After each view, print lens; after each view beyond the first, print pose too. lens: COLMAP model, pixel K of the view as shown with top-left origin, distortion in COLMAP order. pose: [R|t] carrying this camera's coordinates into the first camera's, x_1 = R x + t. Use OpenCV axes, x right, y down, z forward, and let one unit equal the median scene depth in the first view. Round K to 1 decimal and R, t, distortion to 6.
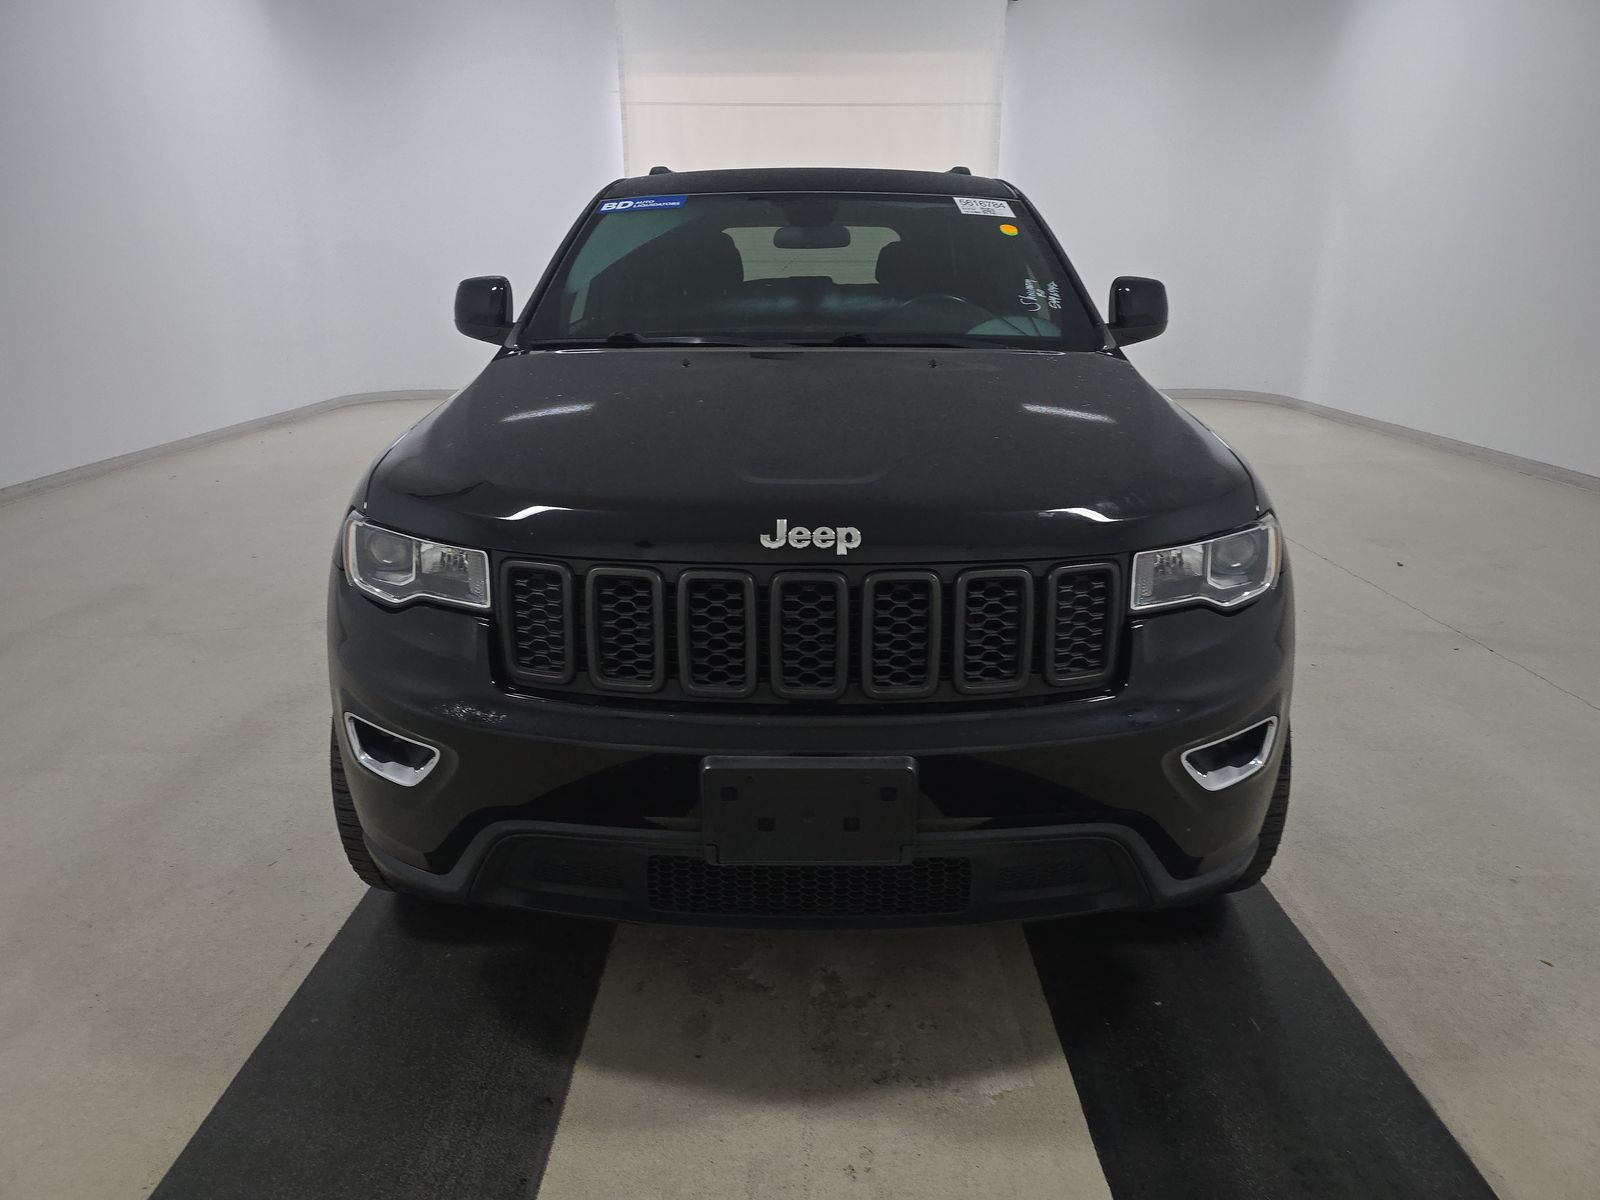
lens RADIAL K [[1093.9, 0, 816.5], [0, 1093.9, 596.8], [0, 0, 1]] dist [0.011710, 0.001913]
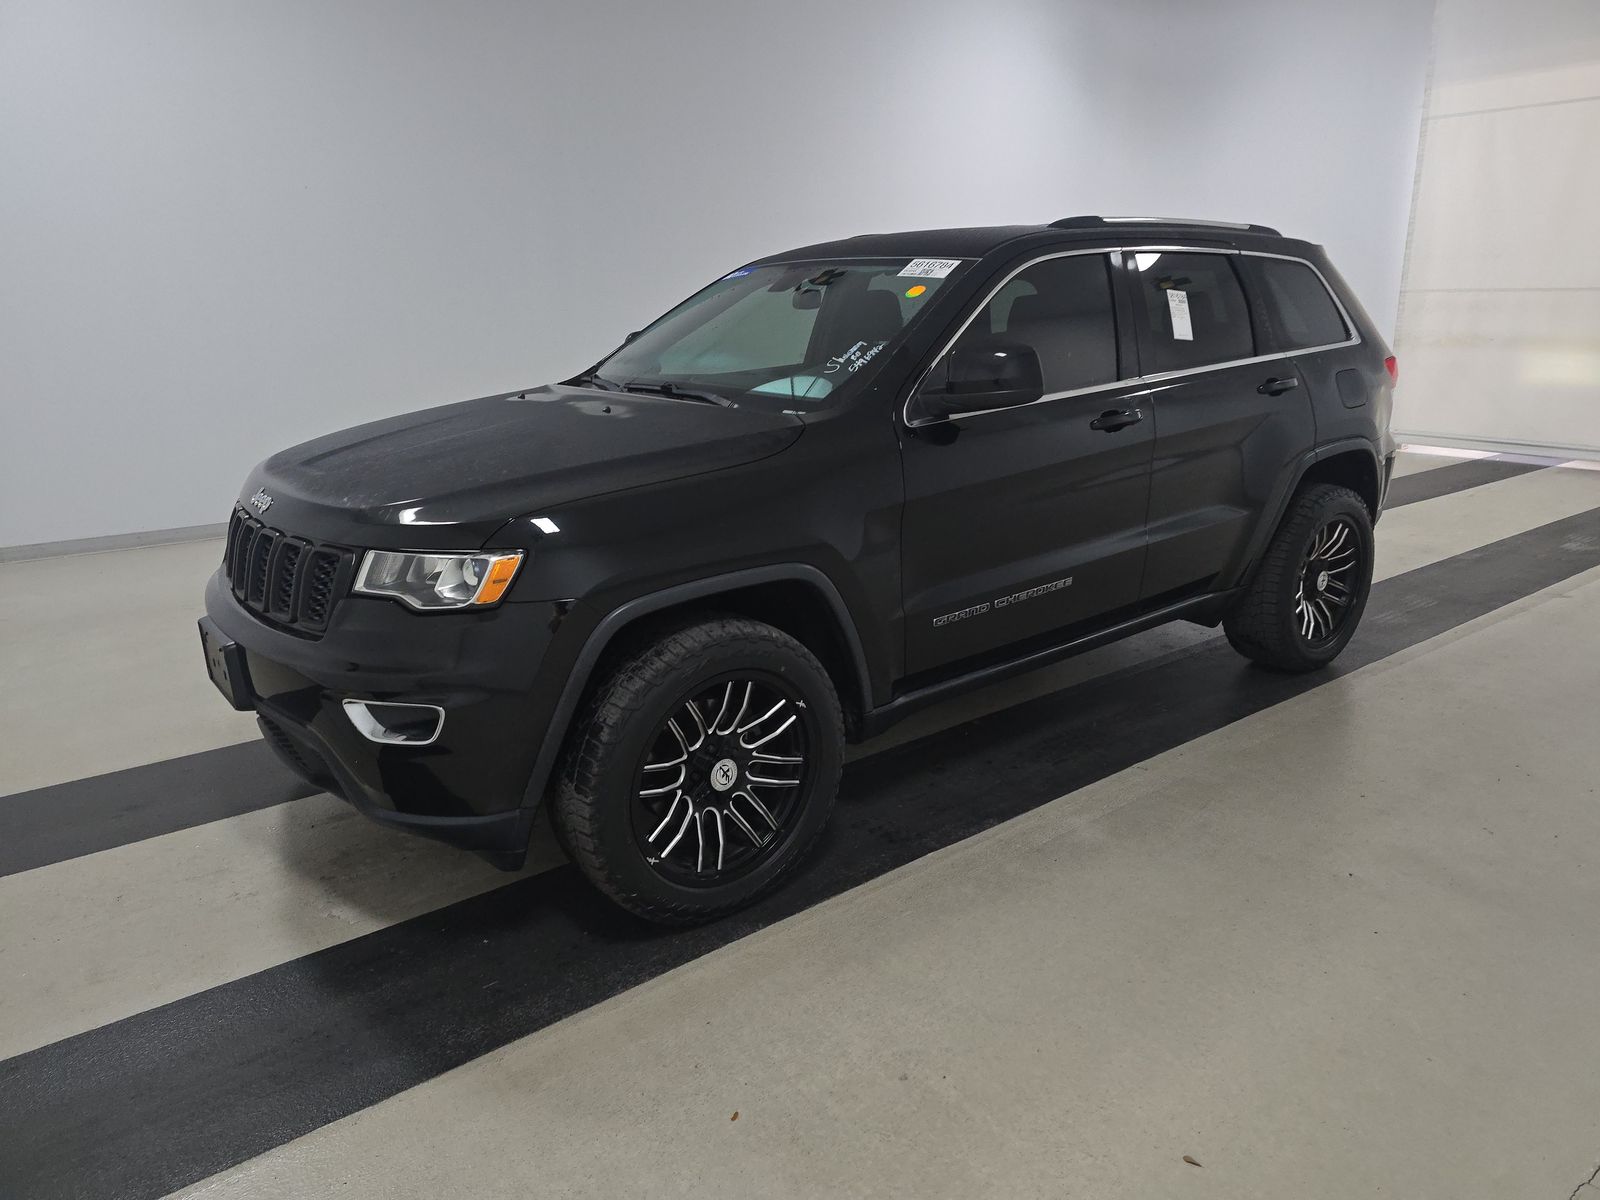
lens RADIAL K [[1093.9, 0, 807.4], [0, 1093.9, 599.3], [0, 0, 1]] dist [0.011710, 0.001913]
pose [[0.618189, 0.201014, -0.759892, 1.007330], [-0.215858, 0.972994, 0.081781, -0.127781], [0.755810, 0.113473, 0.644884, 0.323858]]
